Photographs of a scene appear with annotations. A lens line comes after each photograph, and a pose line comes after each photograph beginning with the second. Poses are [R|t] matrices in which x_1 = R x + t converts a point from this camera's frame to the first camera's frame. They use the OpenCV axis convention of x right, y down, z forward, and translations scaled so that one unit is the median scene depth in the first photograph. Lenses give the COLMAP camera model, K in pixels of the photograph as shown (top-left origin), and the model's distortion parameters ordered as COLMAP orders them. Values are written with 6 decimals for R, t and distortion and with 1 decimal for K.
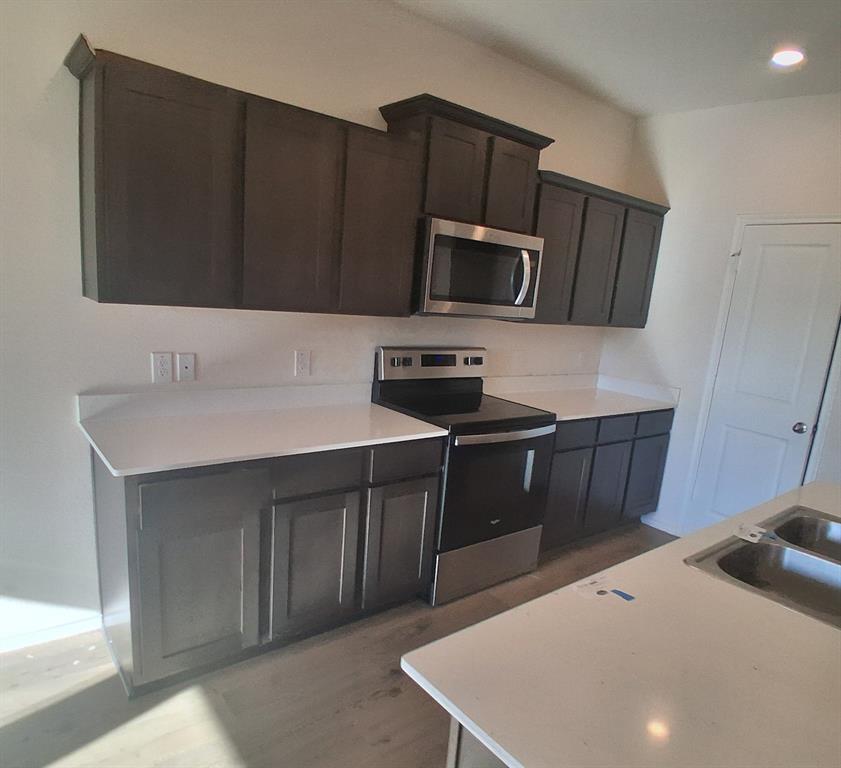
lens RADIAL K [[567.3, 0, 421.5], [0, 567.3, 415.3], [0, 0, 1]] dist [0.034958, -0.062355]
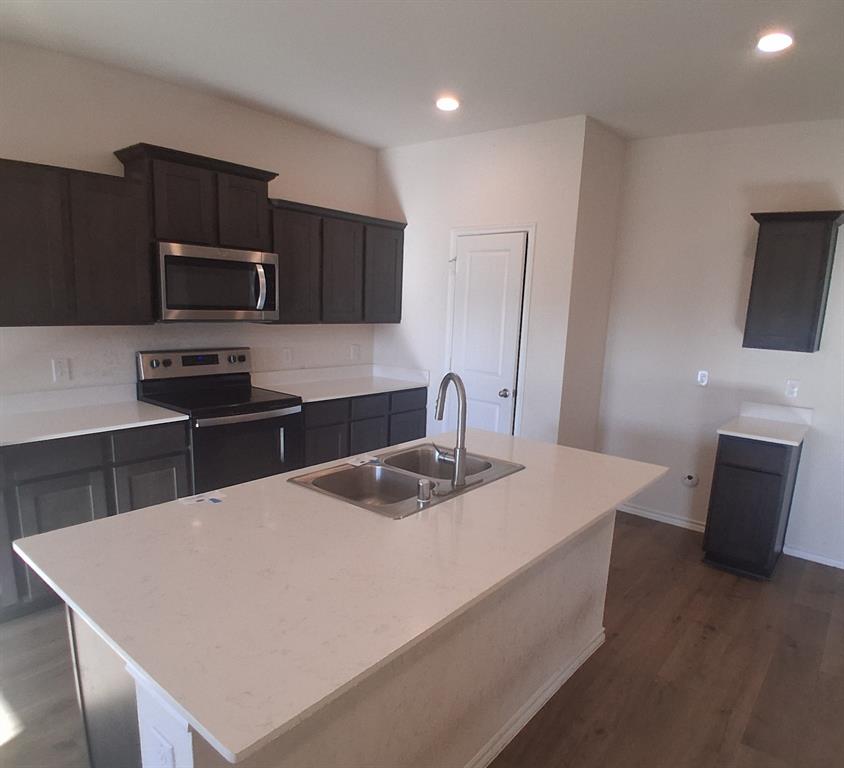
lens RADIAL K [[569.4, 0, 423.0], [0, 569.4, 415.4], [0, 0, 1]] dist [0.034958, -0.062355]
pose [[0.981826, -0.086400, 0.168978, 0.283471], [0.088015, 0.996117, -0.002077, 0.062344], [-0.168143, 0.016912, 0.985618, -0.248770]]
